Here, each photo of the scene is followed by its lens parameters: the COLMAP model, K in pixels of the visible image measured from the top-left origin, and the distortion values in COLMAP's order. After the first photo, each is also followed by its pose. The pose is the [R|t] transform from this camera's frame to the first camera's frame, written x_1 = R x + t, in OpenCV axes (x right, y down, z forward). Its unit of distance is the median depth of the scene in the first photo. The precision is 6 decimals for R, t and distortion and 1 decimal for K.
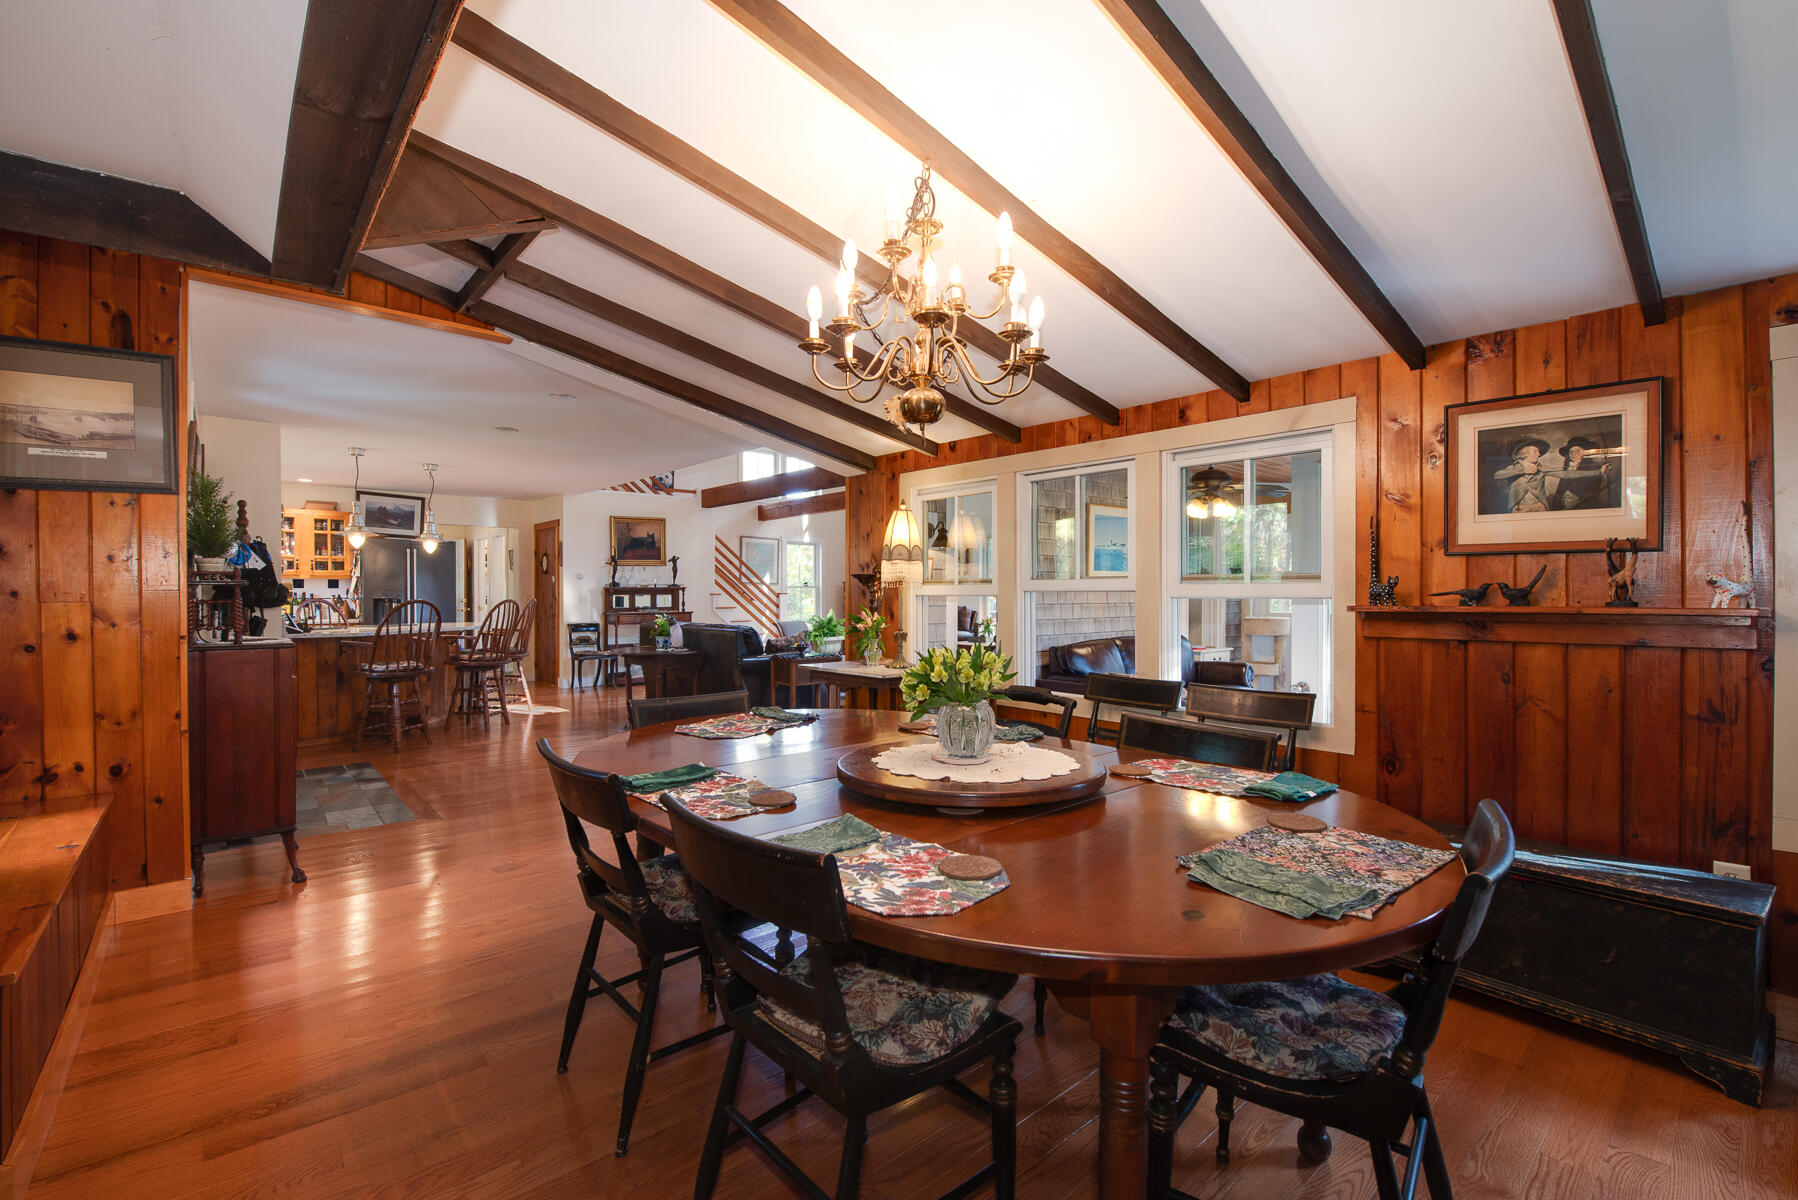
lens RADIAL K [[781.2, 0, 894.3], [0, 781.2, 597.5], [0, 0, 1]] dist [-0.011979, -0.004588]
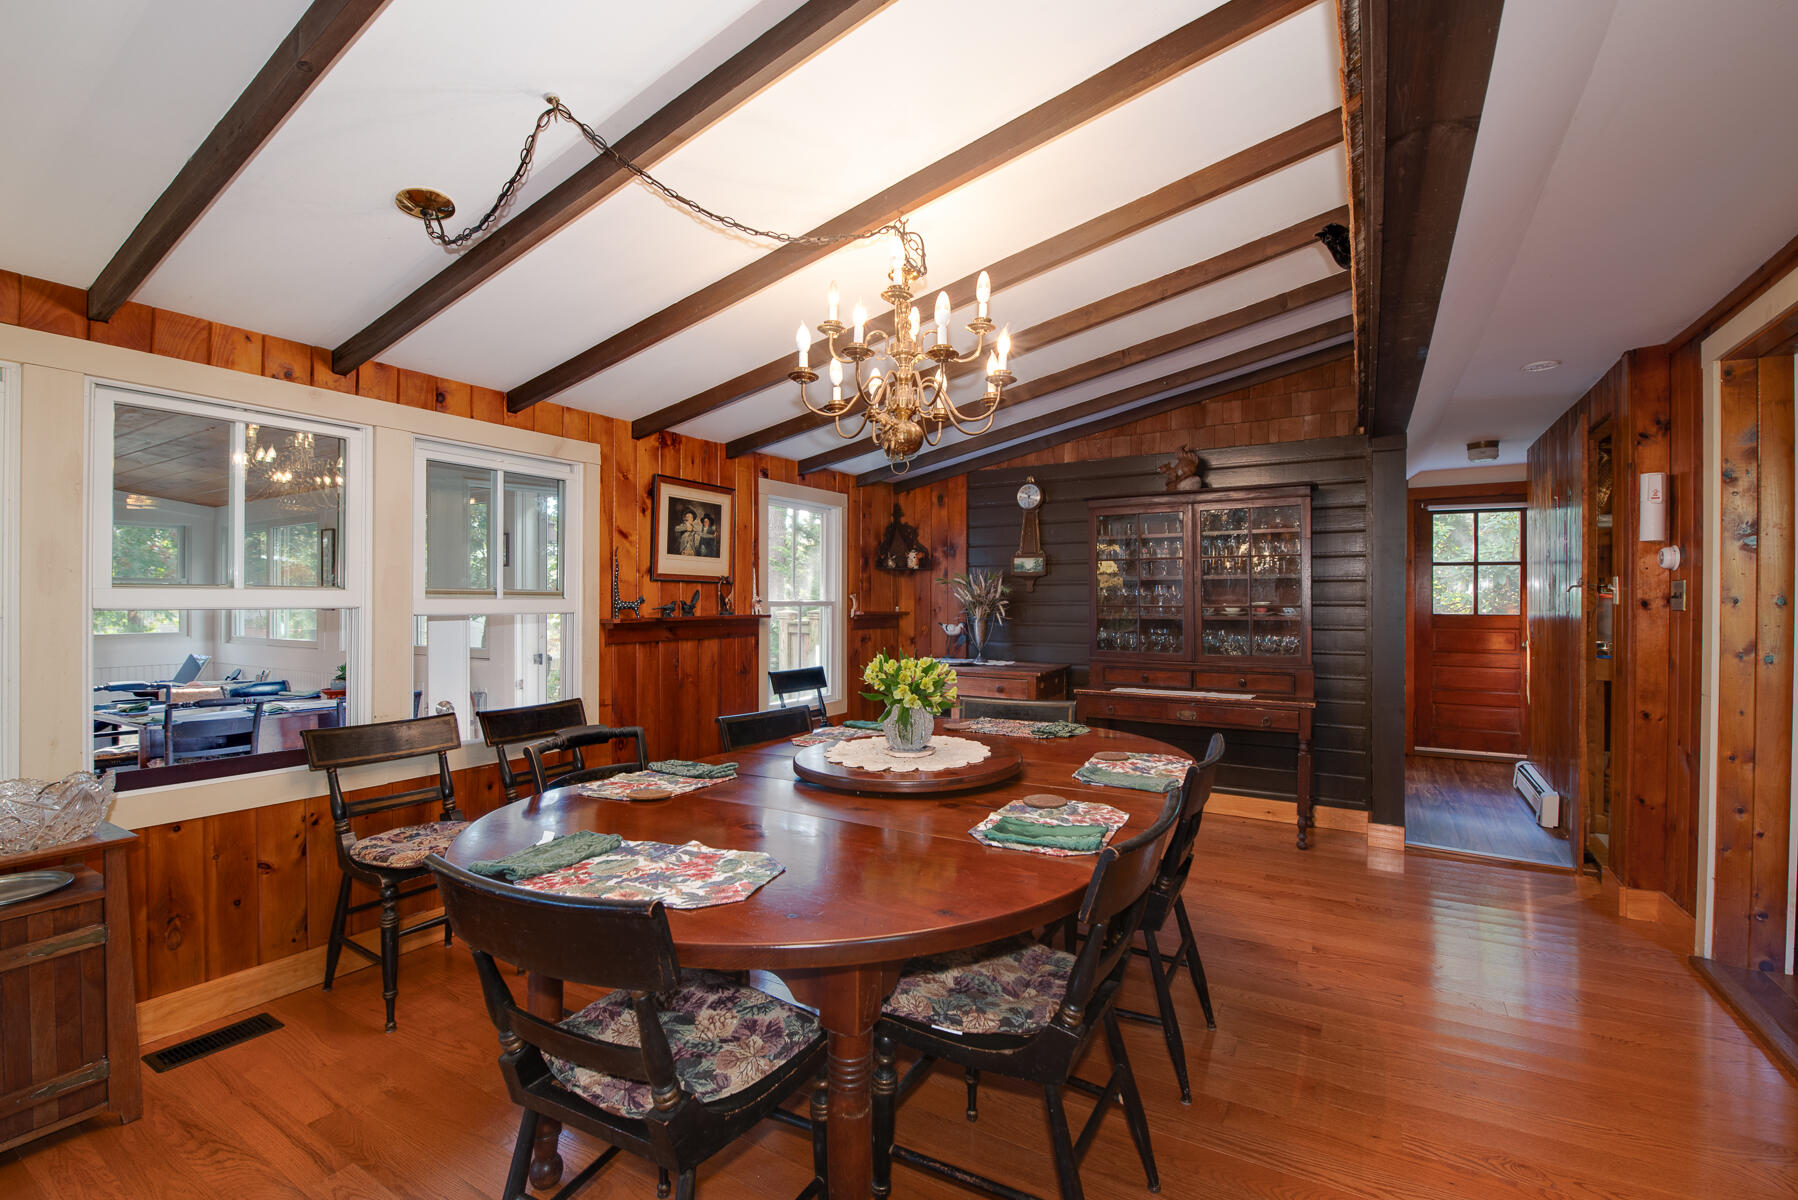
lens RADIAL K [[781.2, 0, 897.0], [0, 781.2, 601.9], [0, 0, 1]] dist [-0.011979, -0.004588]
pose [[-0.317046, -0.001527, 0.948409, -0.190561], [0.007350, 0.999965, 0.004067, -0.004788], [-0.948382, 0.008261, -0.317024, 0.260064]]
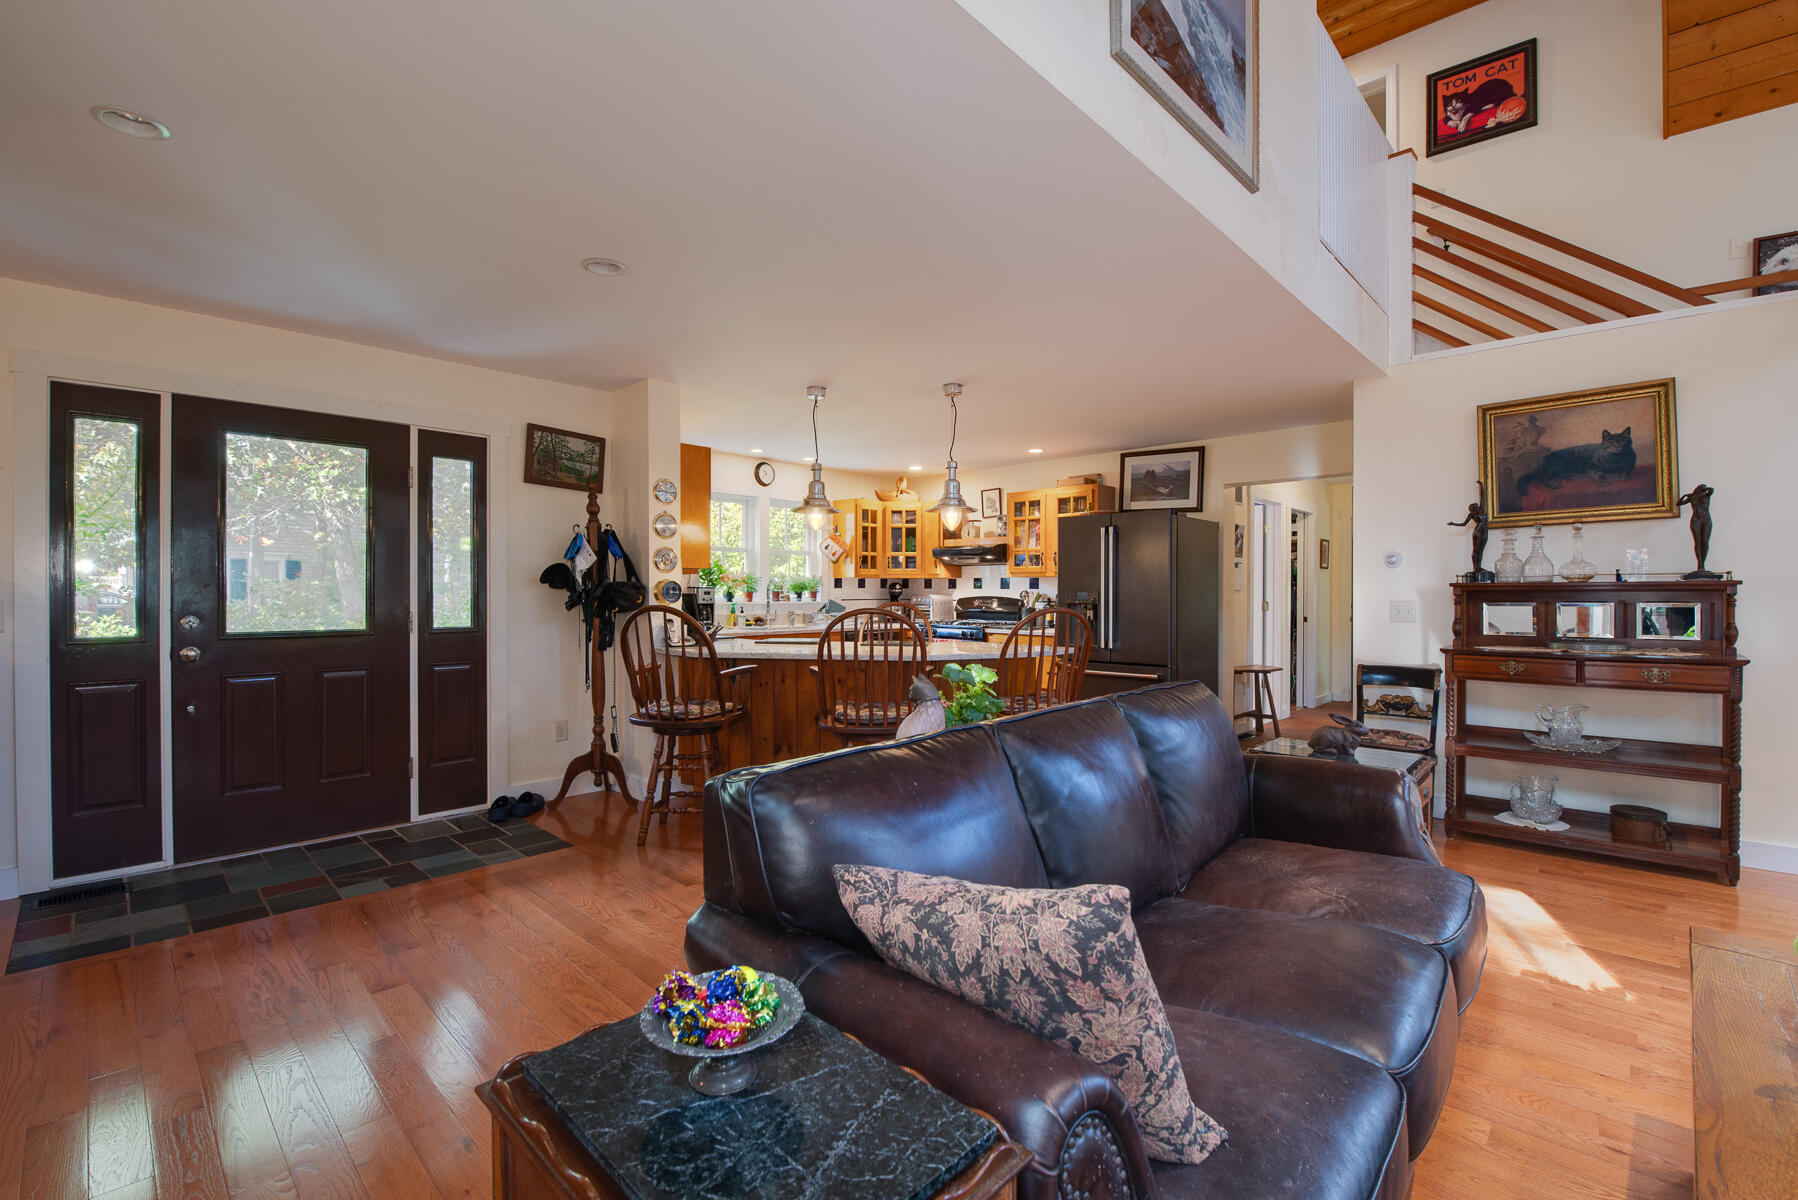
lens RADIAL K [[781.2, 0, 891.0], [0, 781.2, 598.0], [0, 0, 1]] dist [-0.011979, -0.004588]
pose [[0.088545, 0.006189, -0.996053, 0.009460], [-0.009715, 0.999938, 0.005350, -0.004816], [0.996025, 0.009203, 0.088600, 0.679209]]
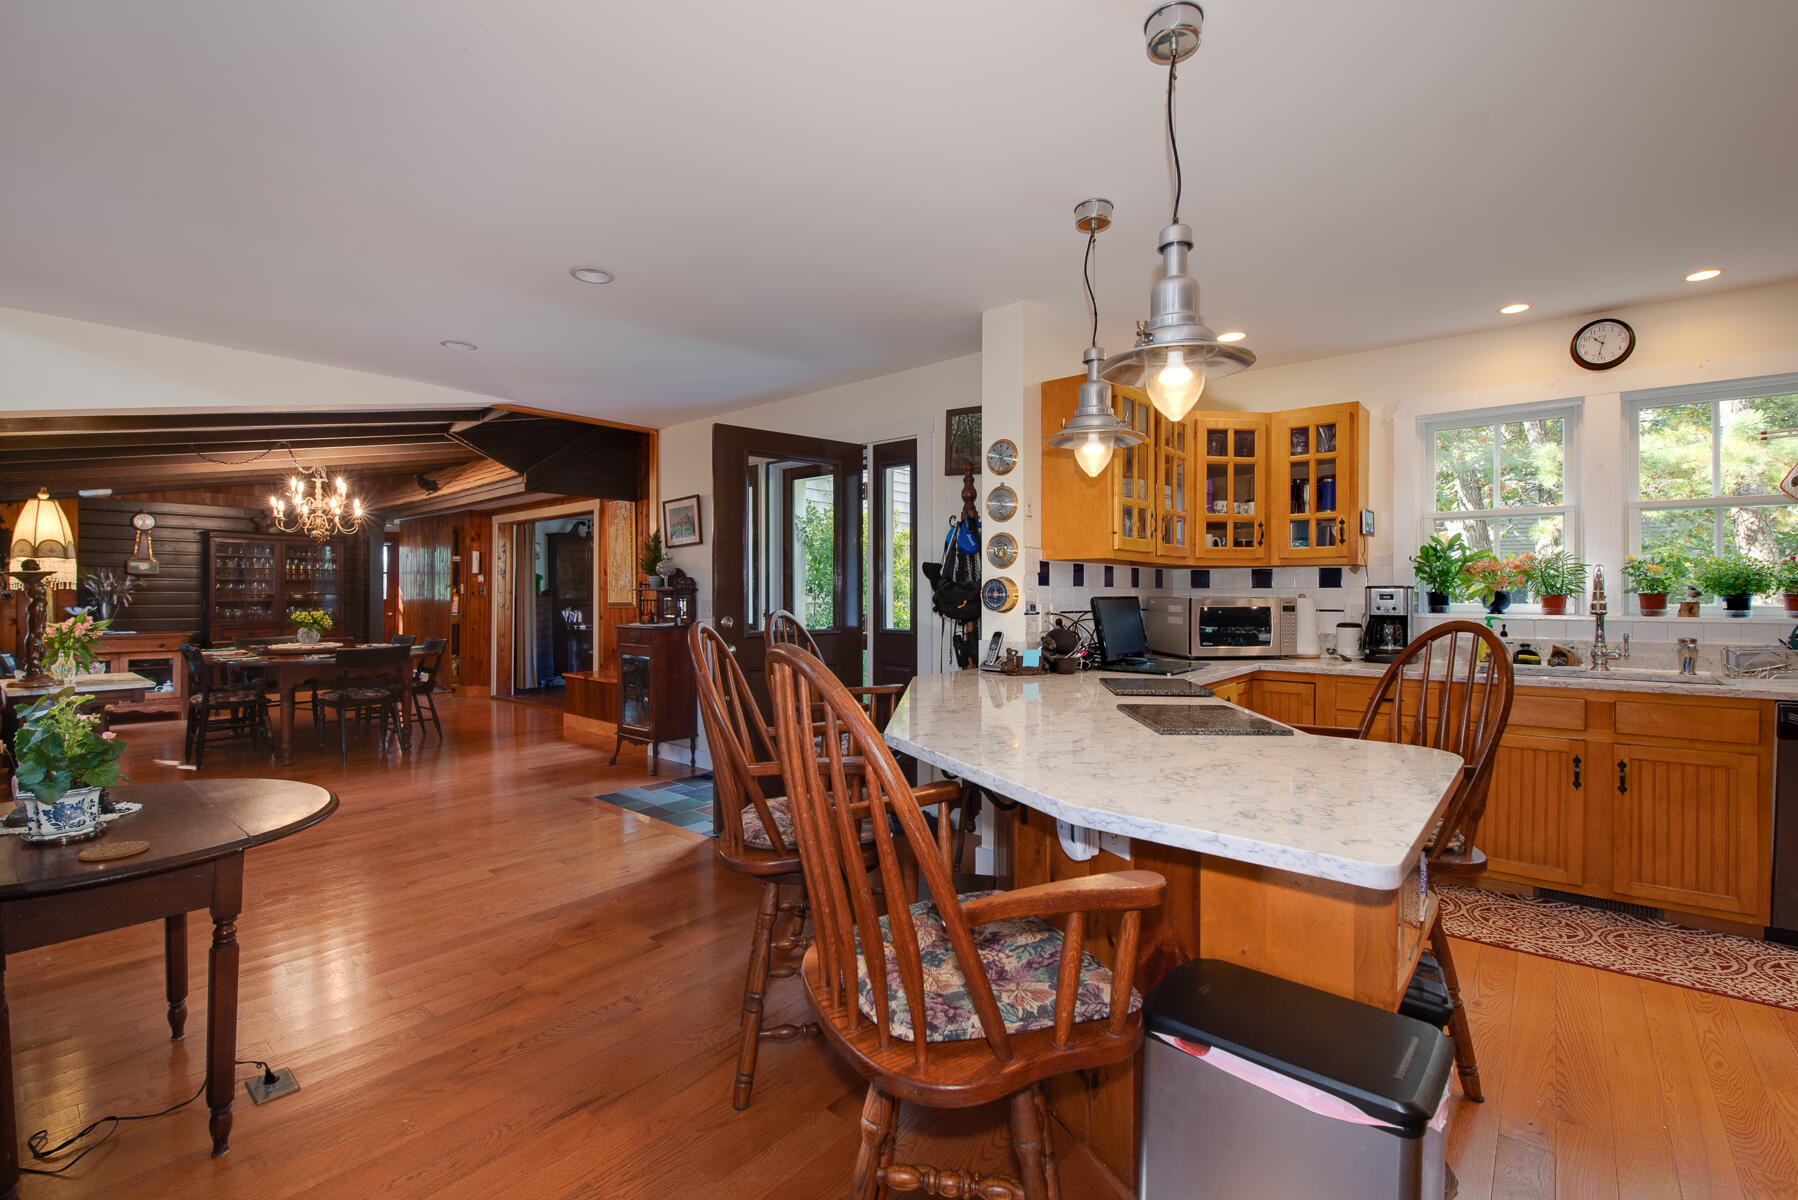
lens RADIAL K [[781.2, 0, 898.6], [0, 781.2, 592.2], [0, 0, 1]] dist [-0.011979, -0.004588]
pose [[-0.988229, -0.004151, -0.152924, -0.367969], [-0.004565, 0.999987, 0.002361, -0.006200], [0.152912, 0.003031, -0.988235, 0.913584]]
